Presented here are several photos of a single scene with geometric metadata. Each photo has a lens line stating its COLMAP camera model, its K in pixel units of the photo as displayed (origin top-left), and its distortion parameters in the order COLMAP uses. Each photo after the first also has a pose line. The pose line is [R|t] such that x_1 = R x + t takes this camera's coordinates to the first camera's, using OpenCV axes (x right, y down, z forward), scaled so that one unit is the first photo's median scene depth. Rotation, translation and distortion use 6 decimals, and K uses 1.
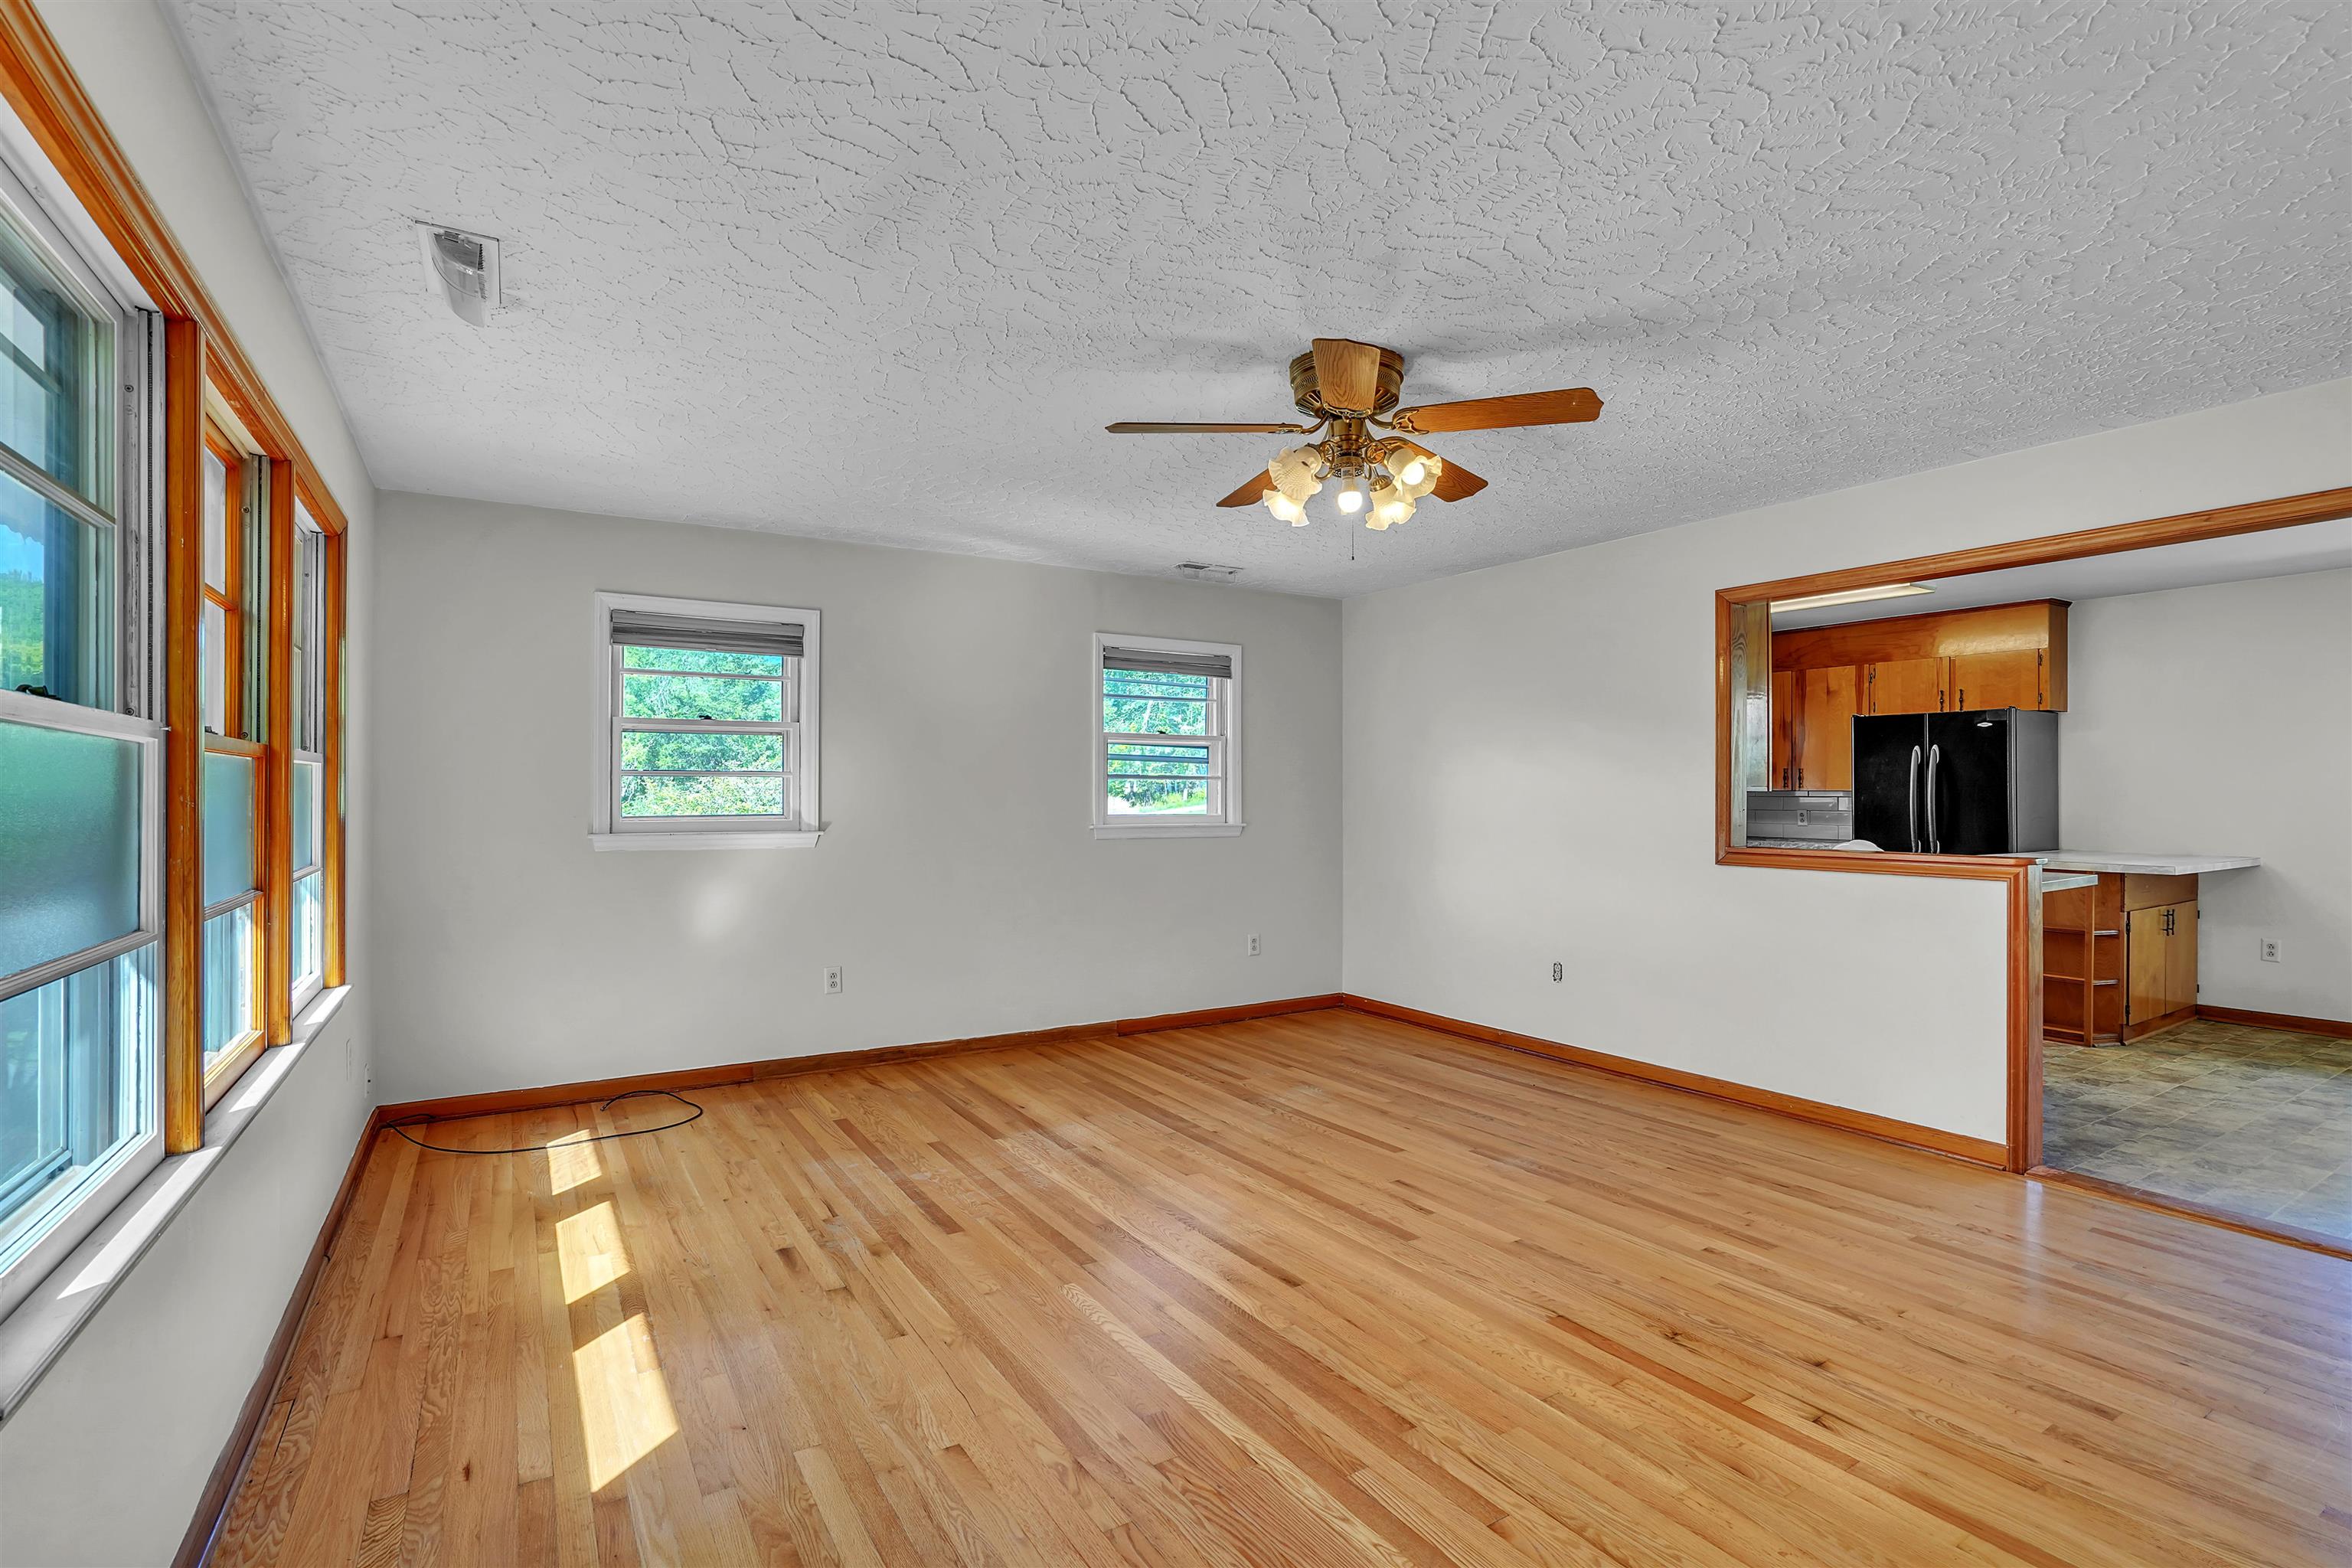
lens RADIAL K [[1101.5, 0, 1167.9], [0, 1101.5, 806.8], [0, 0, 1]] dist [-0.052937, 0.017719]
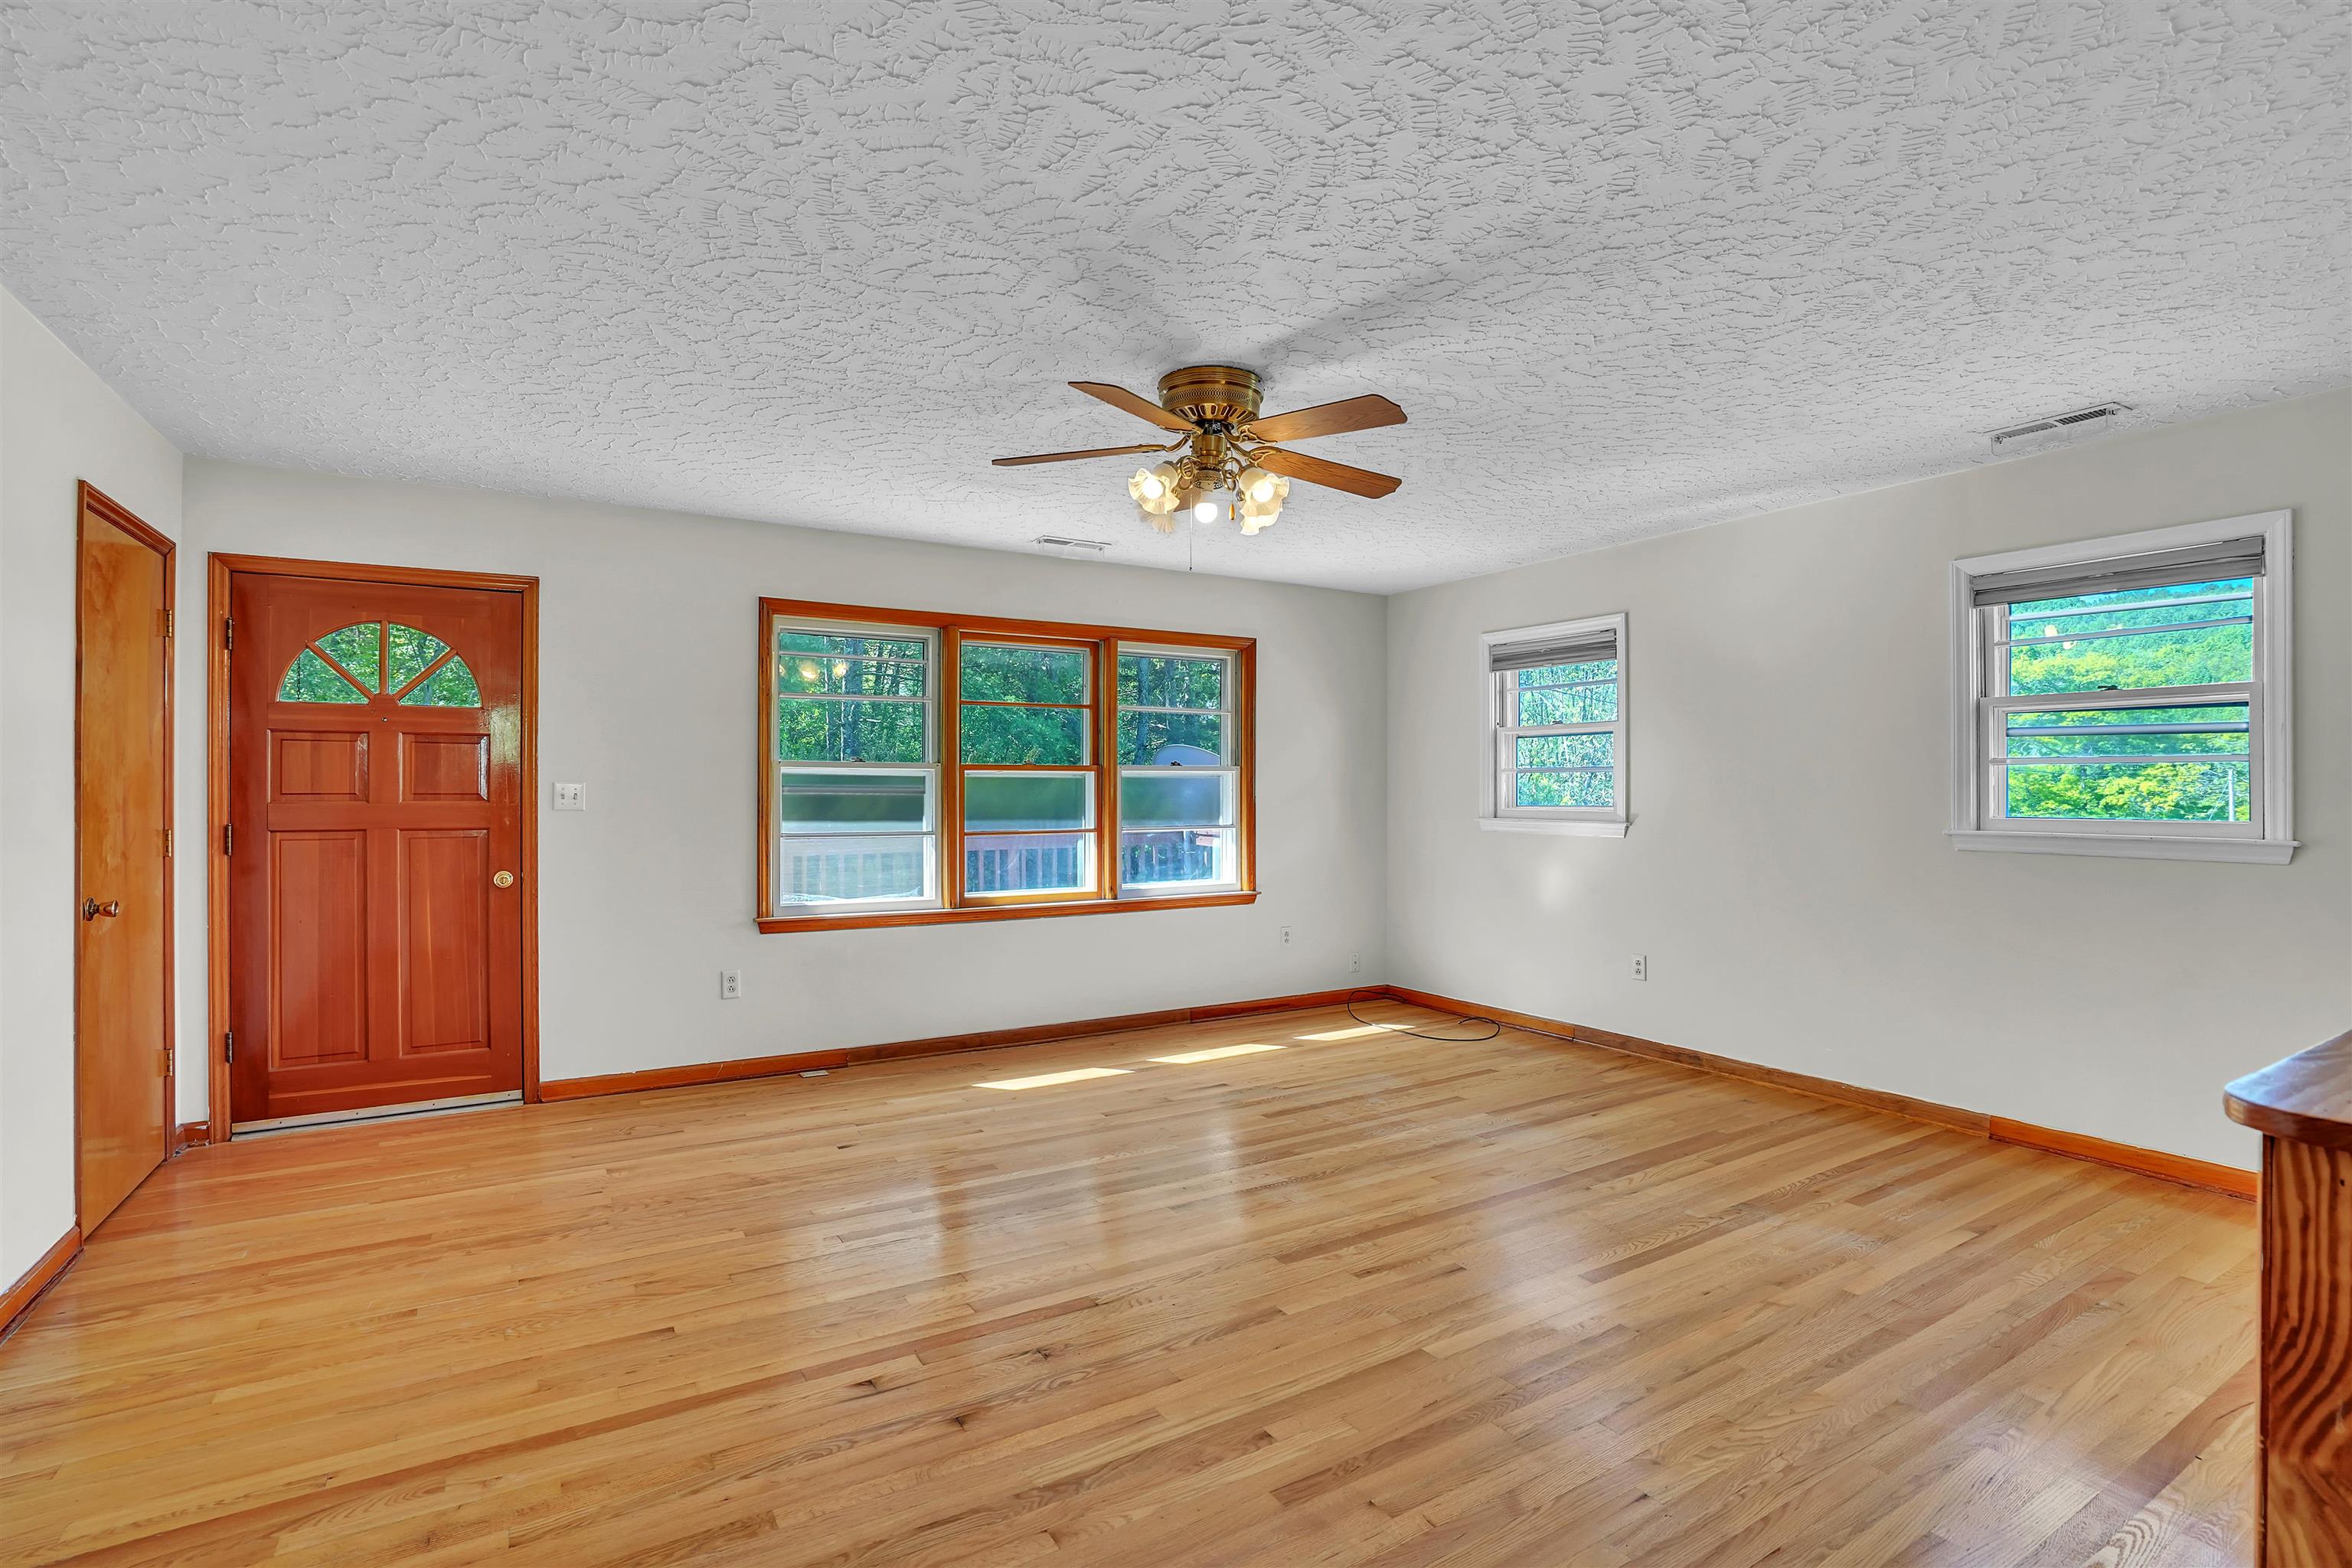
lens RADIAL K [[1101.5, 0, 1168.5], [0, 1101.5, 797.3], [0, 0, 1]] dist [-0.052937, 0.017719]
pose [[-0.011851, 0.008462, -0.999894, 0.836902], [-0.008381, 0.999928, 0.008561, -0.007893], [0.999895, 0.008482, -0.011780, 0.653990]]
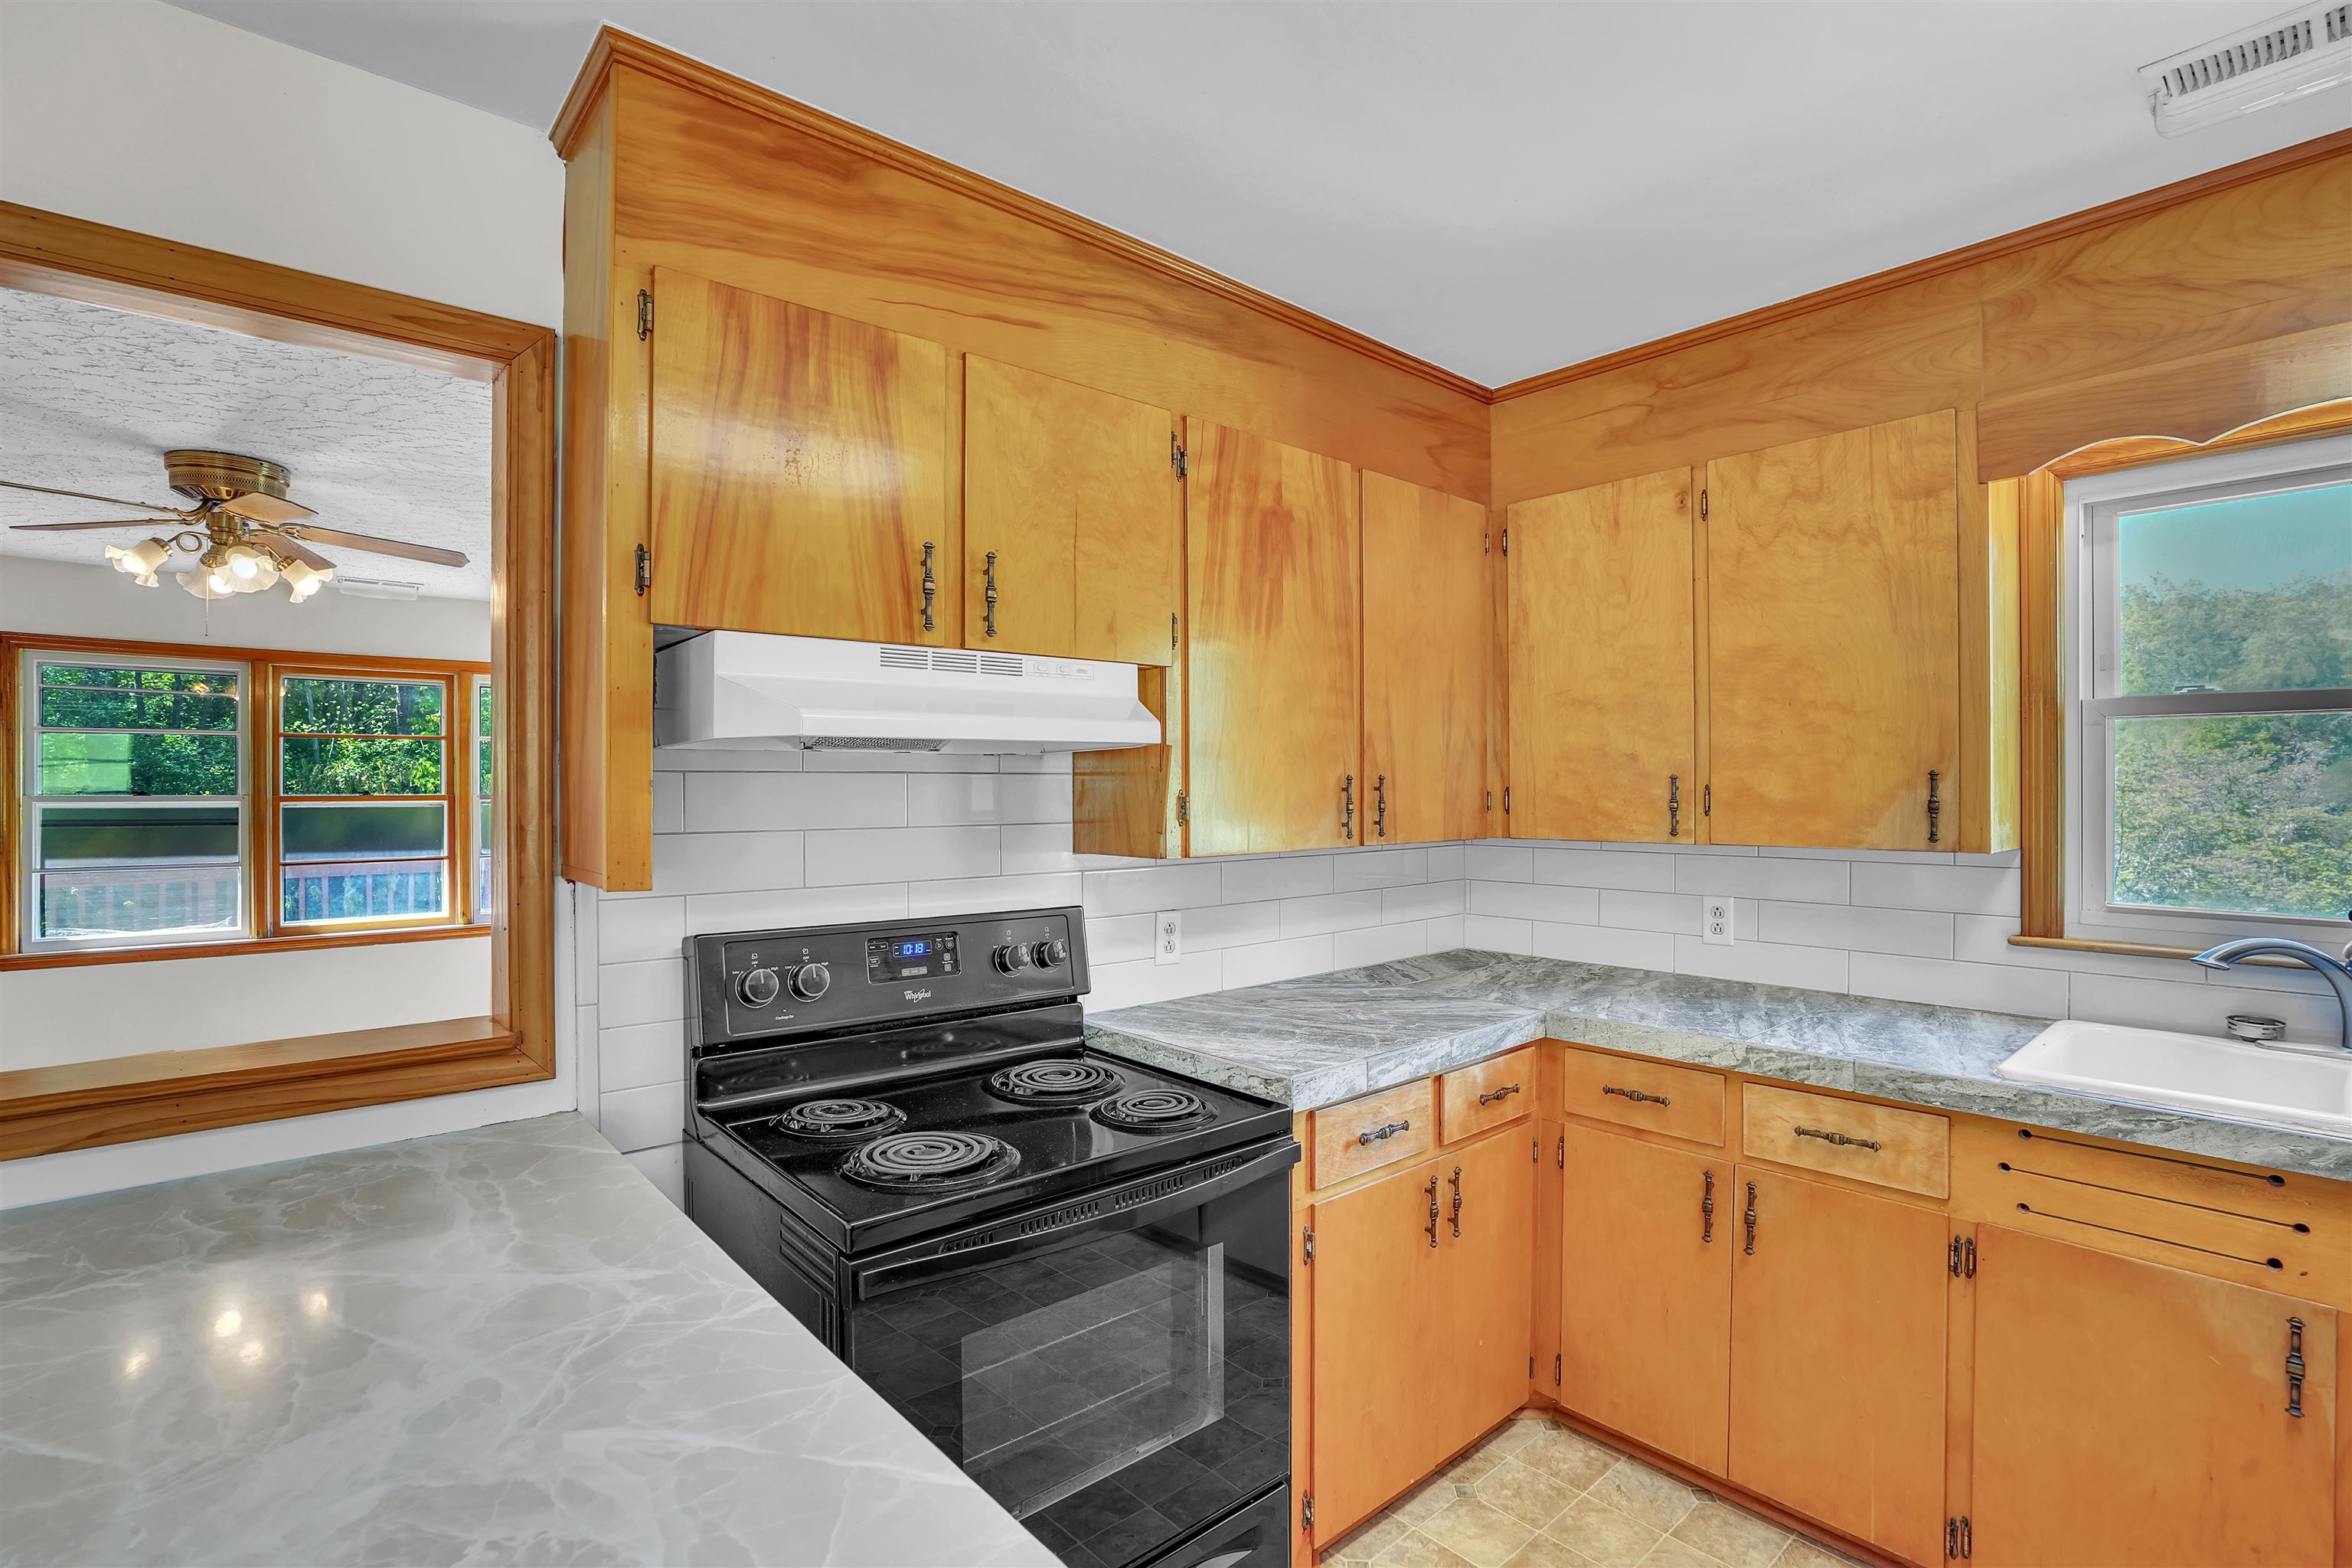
lens RADIAL K [[1091.6, 0, 1168.0], [0, 1091.6, 789.9], [0, 0, 1]] dist [-0.051114, 0.016191]
pose [[0.159611, 0.003211, -0.987175, 0.963844], [-0.007960, 0.999966, 0.001966, -0.049226], [0.987148, 0.007544, 0.159631, 1.212015]]
